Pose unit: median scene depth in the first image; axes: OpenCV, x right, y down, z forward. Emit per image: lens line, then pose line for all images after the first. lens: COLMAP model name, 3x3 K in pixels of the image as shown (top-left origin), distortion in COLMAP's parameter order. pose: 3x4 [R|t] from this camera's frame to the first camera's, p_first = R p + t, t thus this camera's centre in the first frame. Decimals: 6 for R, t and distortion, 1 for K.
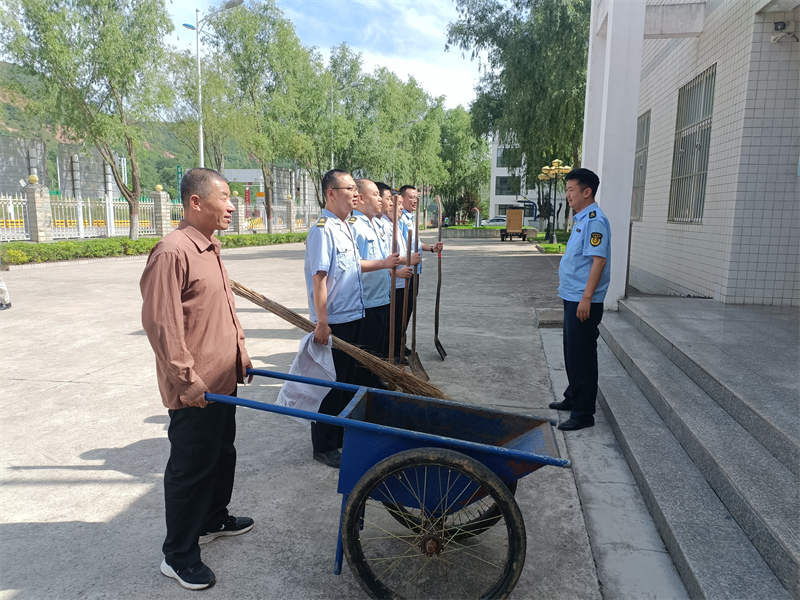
lens RADIAL K [[579.5, 0, 399.8], [0, 579.5, 303.2], [0, 0, 1]] dist [0.030579, -0.013857]
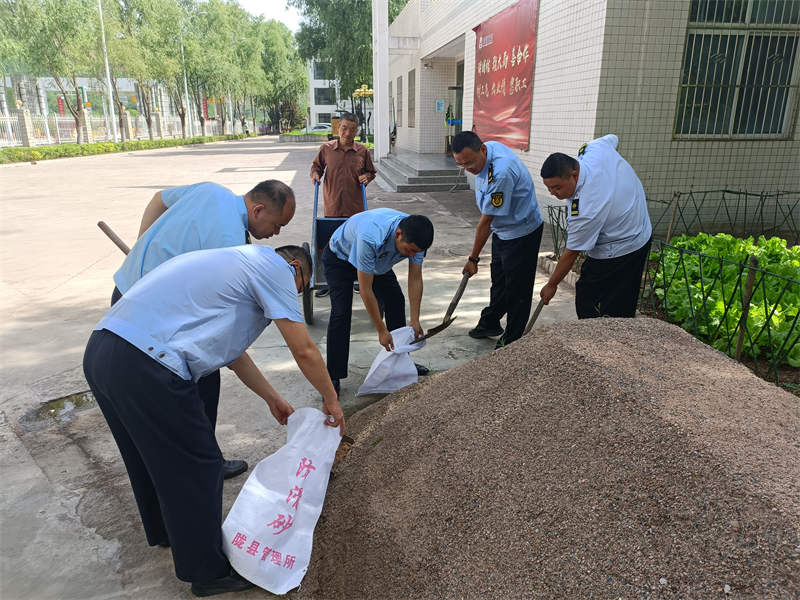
lens RADIAL K [[579.5, 0, 403.0], [0, 579.5, 299.2], [0, 0, 1]] dist [0.030579, -0.013857]
pose [[0.949824, -0.104179, 0.294924, -0.066118], [0.060384, 0.986238, 0.153908, 0.035869], [-0.306900, -0.128377, 0.943044, -0.253418]]
